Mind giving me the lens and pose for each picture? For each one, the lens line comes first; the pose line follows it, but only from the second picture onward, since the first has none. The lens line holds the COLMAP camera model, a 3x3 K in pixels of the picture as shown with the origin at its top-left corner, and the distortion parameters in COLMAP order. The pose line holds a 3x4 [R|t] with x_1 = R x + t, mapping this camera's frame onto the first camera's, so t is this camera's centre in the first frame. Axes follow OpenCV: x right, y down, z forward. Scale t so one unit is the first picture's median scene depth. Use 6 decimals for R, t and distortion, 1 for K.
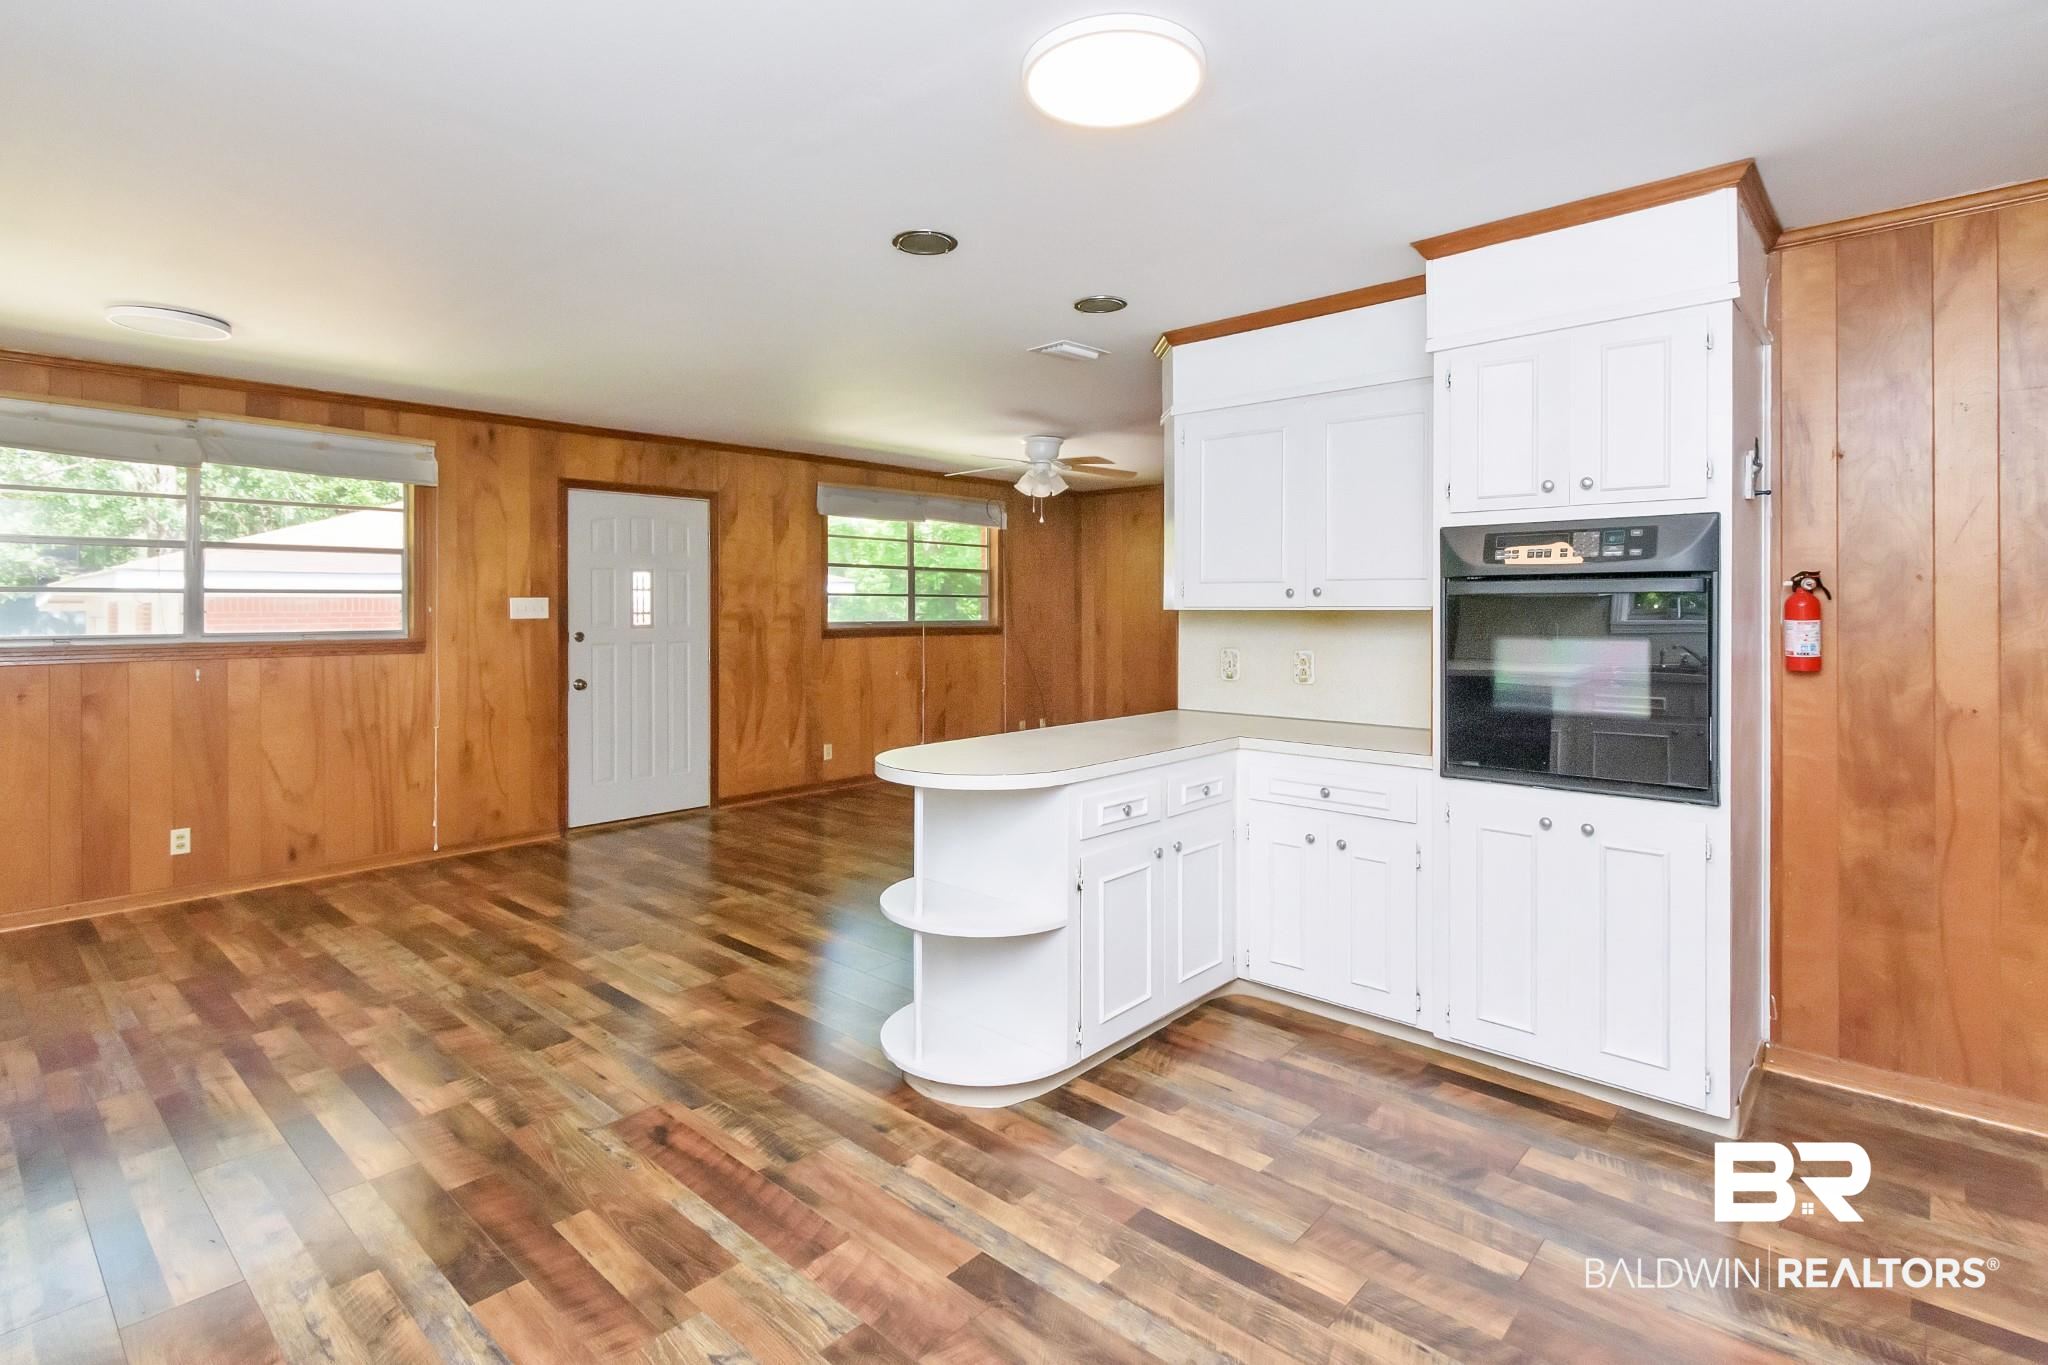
lens RADIAL K [[997.2, 0, 1013.2], [0, 997.2, 633.1], [0, 0, 1]] dist [-0.008406, -0.001385]
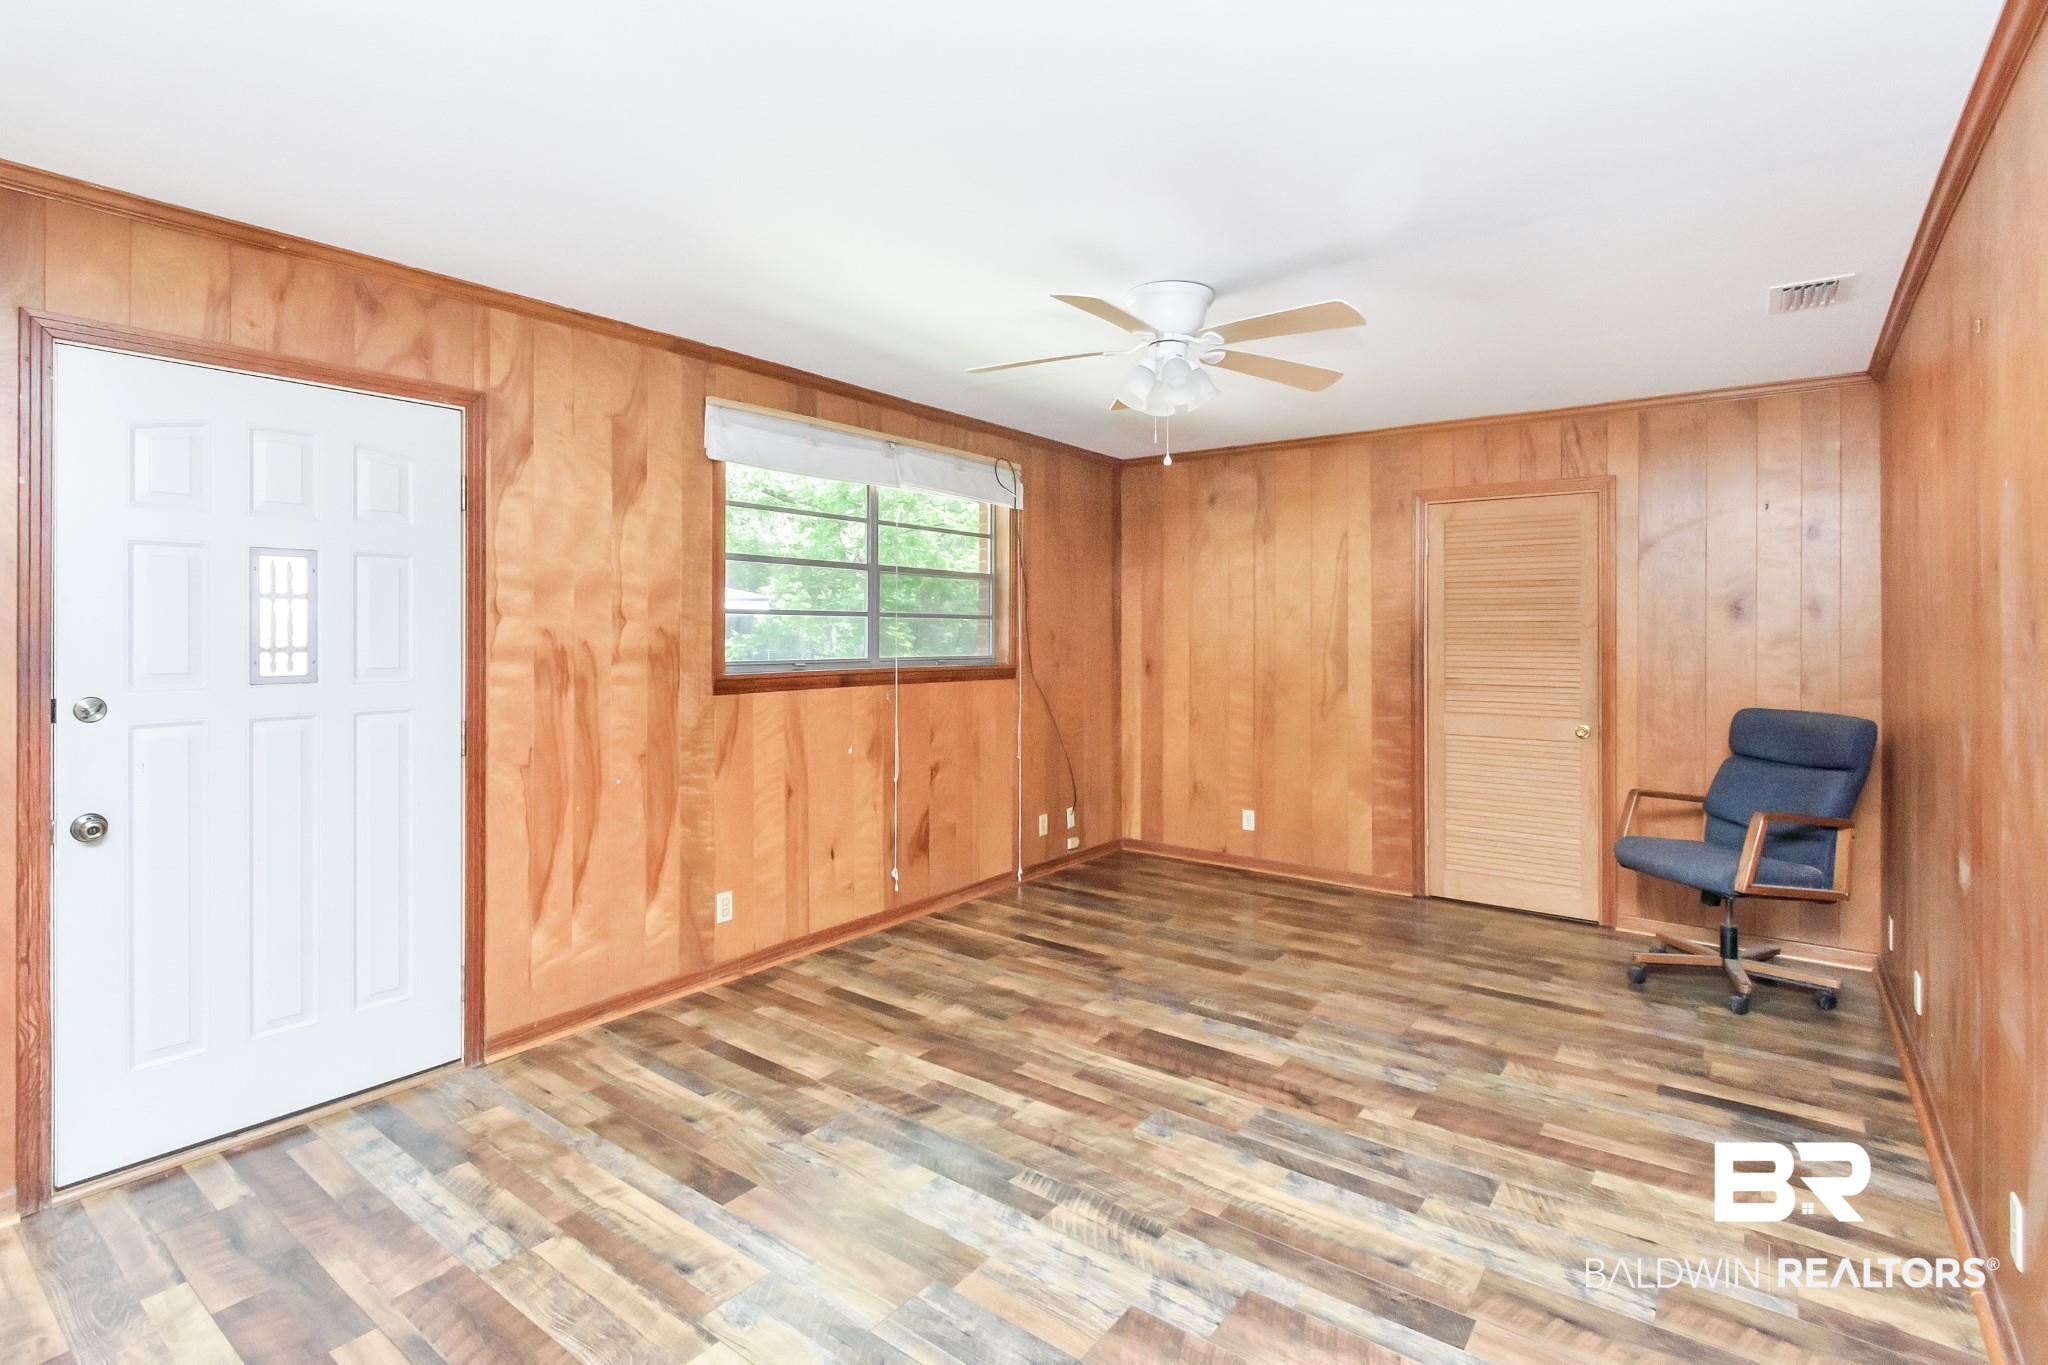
lens RADIAL K [[997.2, 0, 1014.9], [0, 997.2, 626.0], [0, 0, 1]] dist [-0.008406, -0.001385]
pose [[0.996634, -0.000651, 0.081979, -0.110396], [0.003240, 0.999500, -0.031455, -0.019629], [-0.081917, 0.031615, 0.996138, 0.667638]]
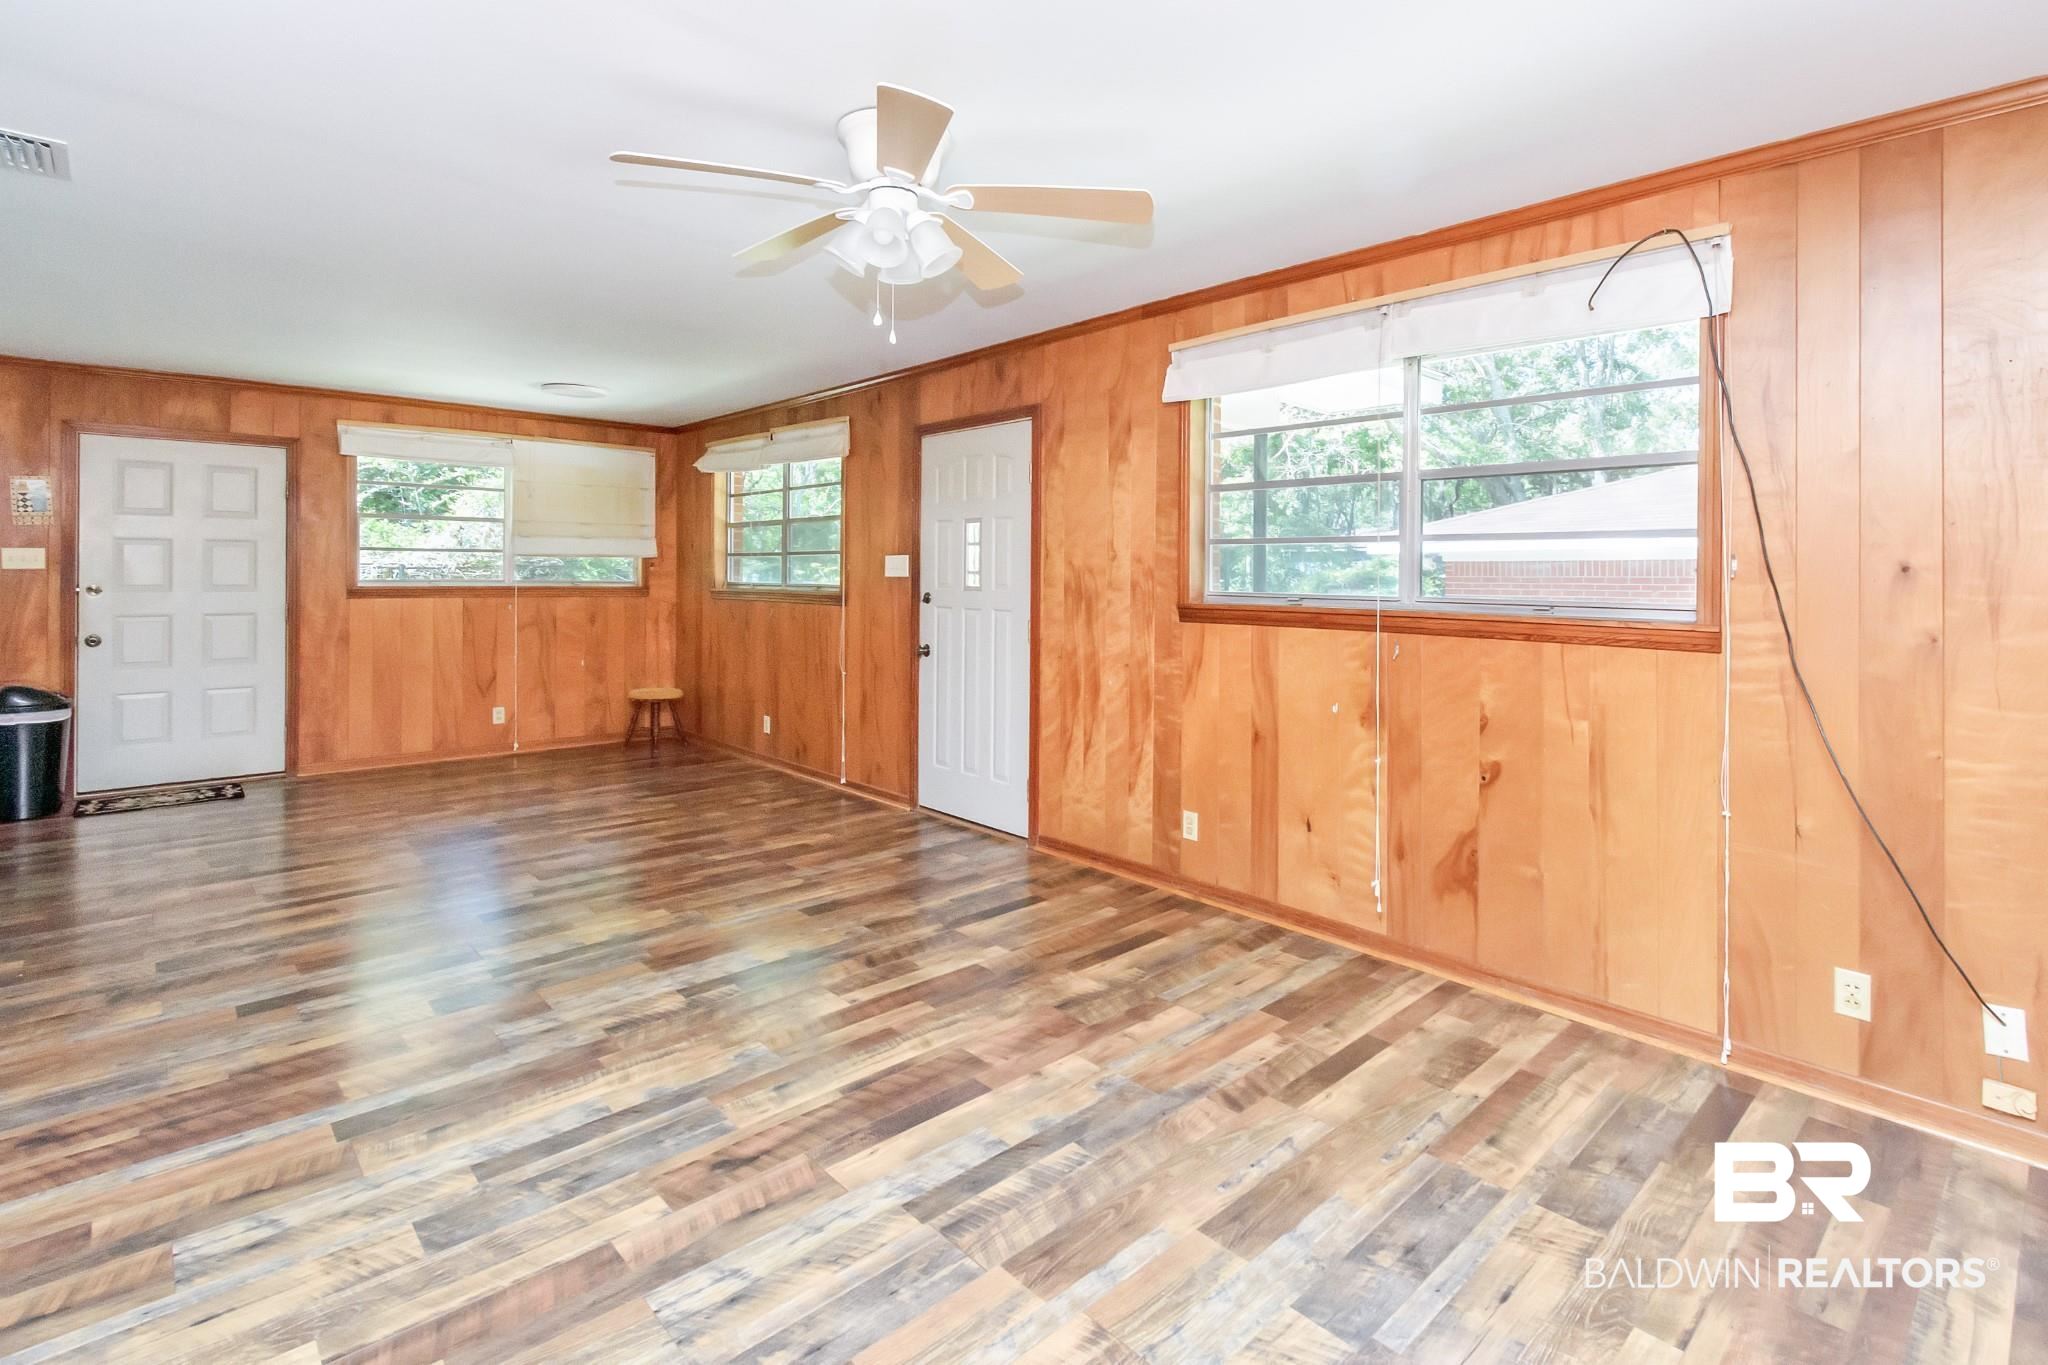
lens RADIAL K [[956.4, 0, 1034.0], [0, 956.4, 570.3], [0, 0, 1]] dist [0.002324, -0.000381]
pose [[-0.090260, -0.007105, -0.995893, 0.490516], [-0.033103, 0.999443, -0.004130, -0.026032], [0.995368, 0.032594, -0.090445, 1.373414]]
